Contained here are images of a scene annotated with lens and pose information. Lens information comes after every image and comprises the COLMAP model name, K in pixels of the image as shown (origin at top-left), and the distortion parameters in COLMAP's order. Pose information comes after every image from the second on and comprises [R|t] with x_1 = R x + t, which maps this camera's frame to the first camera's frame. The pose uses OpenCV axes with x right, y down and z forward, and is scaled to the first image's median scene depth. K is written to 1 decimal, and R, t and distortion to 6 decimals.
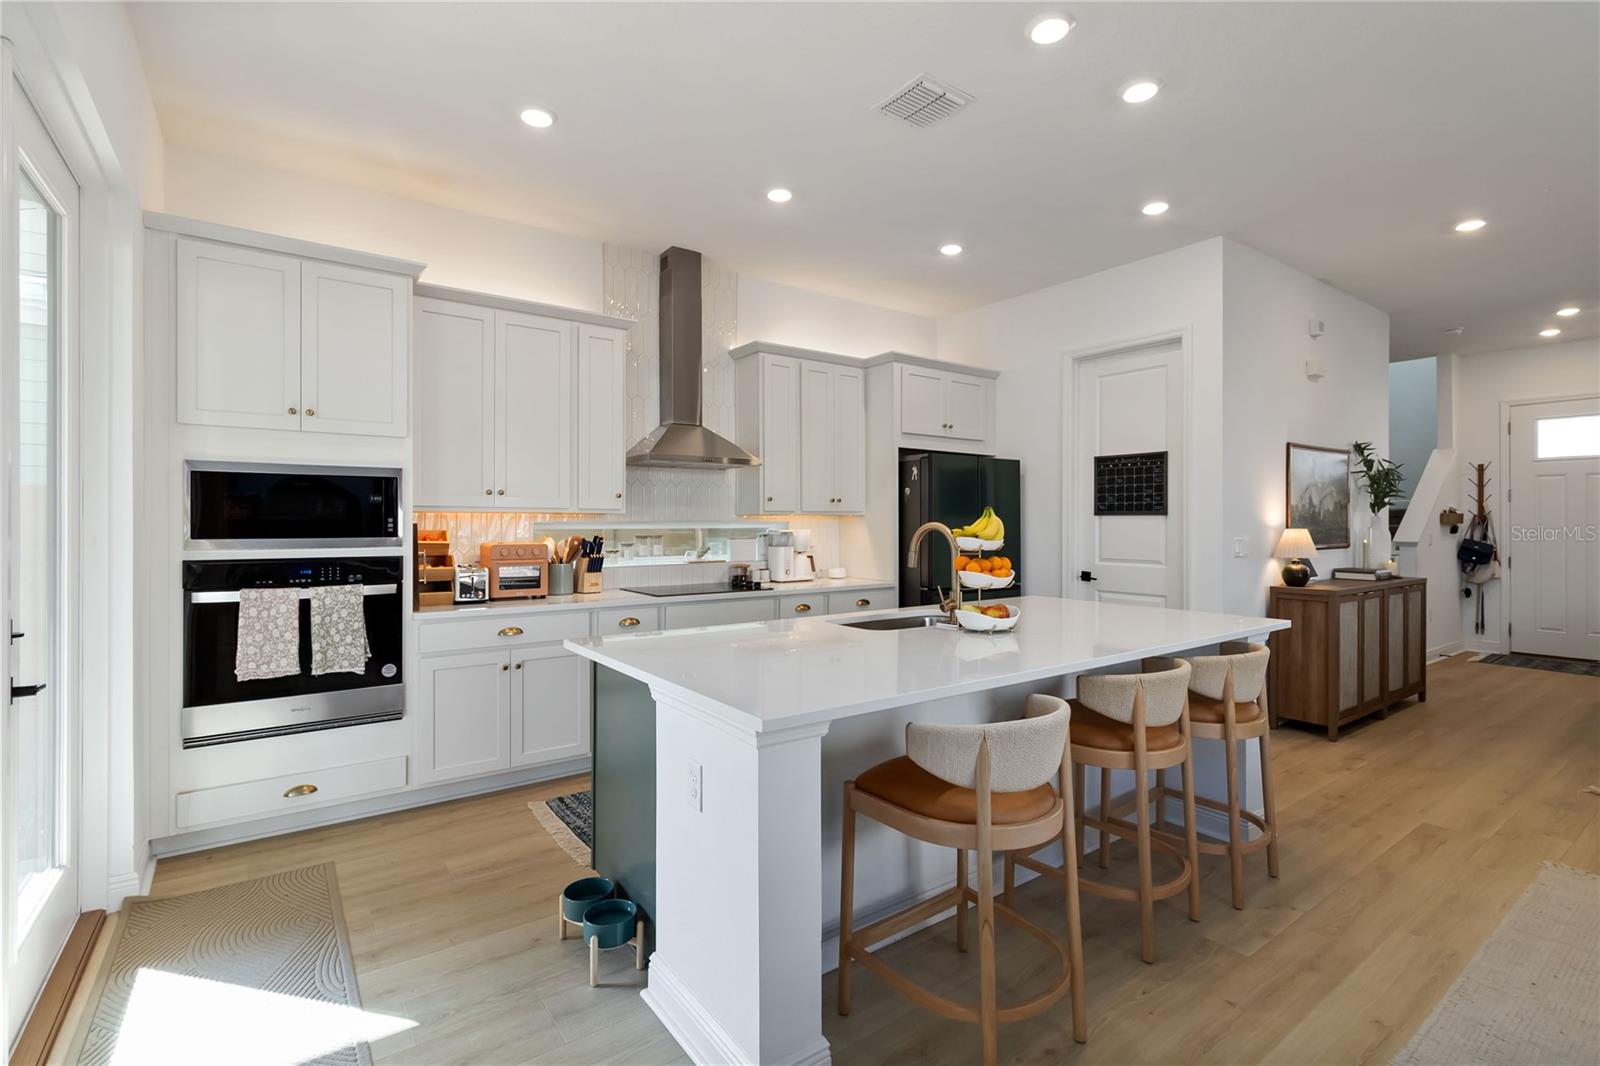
lens RADIAL K [[734.6, 0, 798.4], [0, 734.6, 521.6], [0, 0, 1]] dist [0.001838, 0.000174]
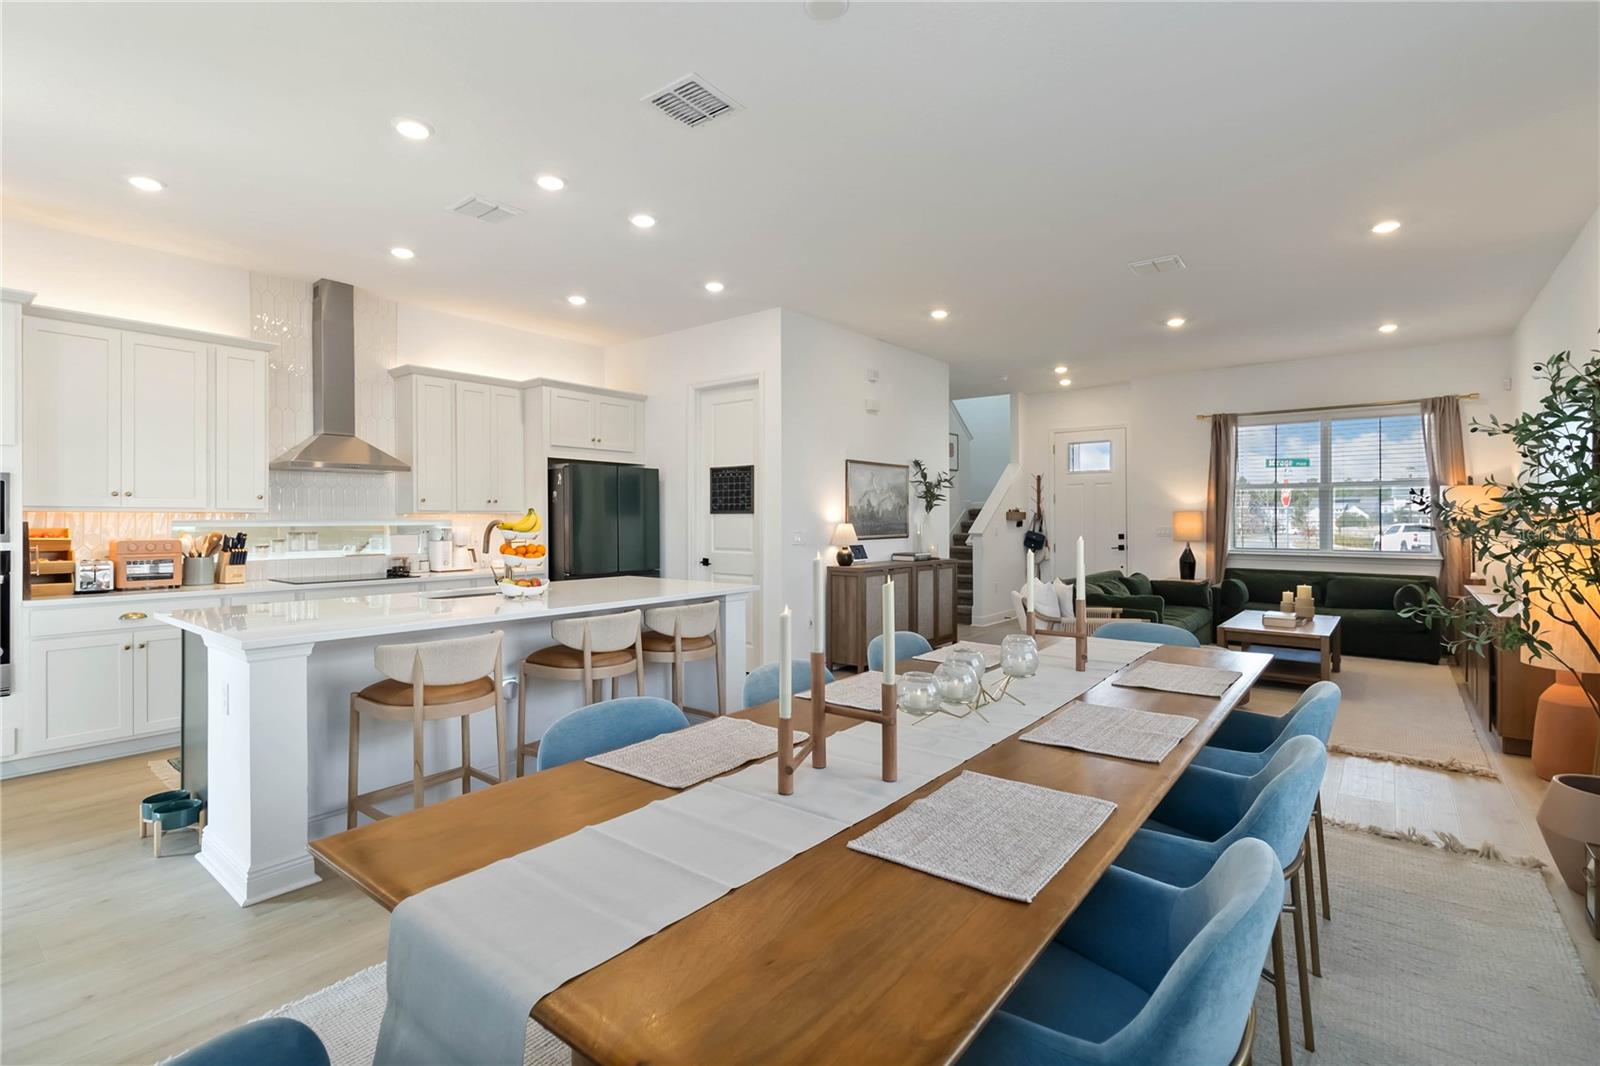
lens RADIAL K [[734.6, 0, 798.4], [0, 734.6, 521.6], [0, 0, 1]] dist [0.001838, 0.000174]
pose [[0.964518, -0.003843, 0.263990, 0.218421], [0.003148, 0.999990, 0.003055, 0.001500], [-0.263999, -0.002115, 0.964521, -0.271014]]
